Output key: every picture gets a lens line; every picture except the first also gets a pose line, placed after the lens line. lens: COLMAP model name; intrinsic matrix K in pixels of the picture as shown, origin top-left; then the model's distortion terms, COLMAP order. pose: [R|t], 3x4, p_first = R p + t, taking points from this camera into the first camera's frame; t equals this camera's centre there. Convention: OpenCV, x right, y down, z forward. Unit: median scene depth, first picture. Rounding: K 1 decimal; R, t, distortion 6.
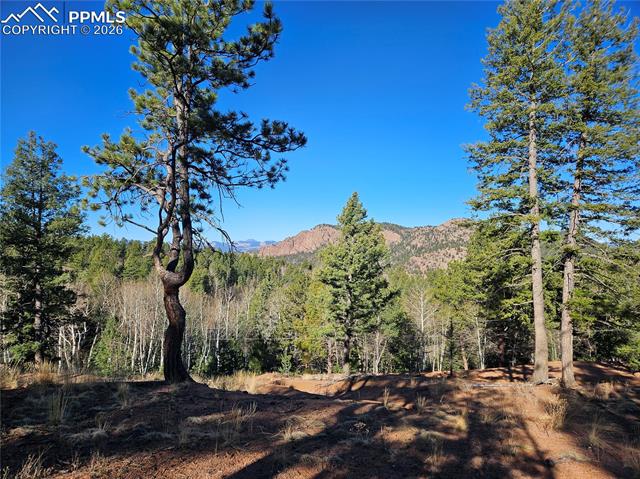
lens RADIAL K [[421.2, 0, 311.9], [0, 421.2, 246.5], [0, 0, 1]] dist [0.083138, -0.066259]
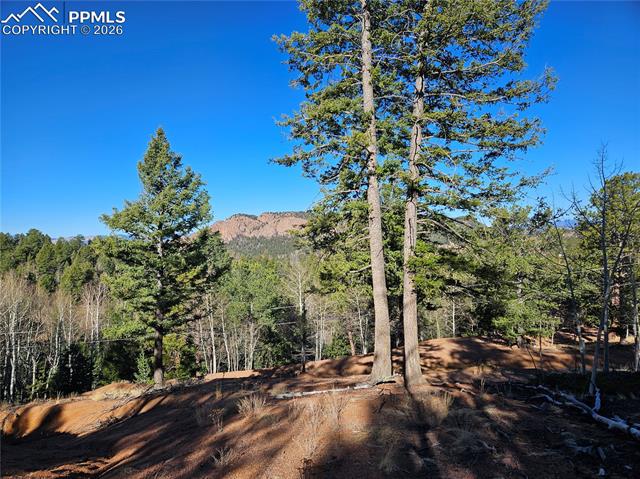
lens RADIAL K [[421.2, 0, 315.8], [0, 421.2, 247.6], [0, 0, 1]] dist [0.083138, -0.066259]
pose [[0.978992, -0.031282, 0.201486, 0.265817], [0.025827, 0.999227, 0.029643, 0.069800], [-0.202258, -0.023816, 0.979043, 0.317180]]
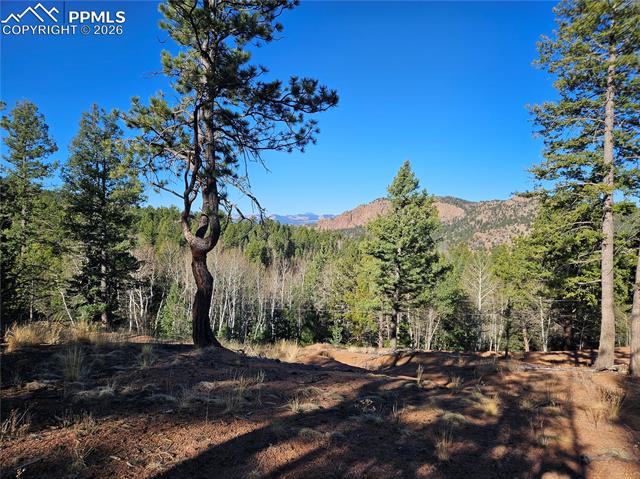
lens RADIAL K [[421.2, 0, 315.0], [0, 421.2, 244.6], [0, 0, 1]] dist [0.083138, -0.066259]
pose [[0.991435, 0.021128, -0.128880, 0.031408], [-0.013692, 0.998205, 0.058308, 0.007071], [0.129881, -0.056044, 0.989945, 0.025425]]
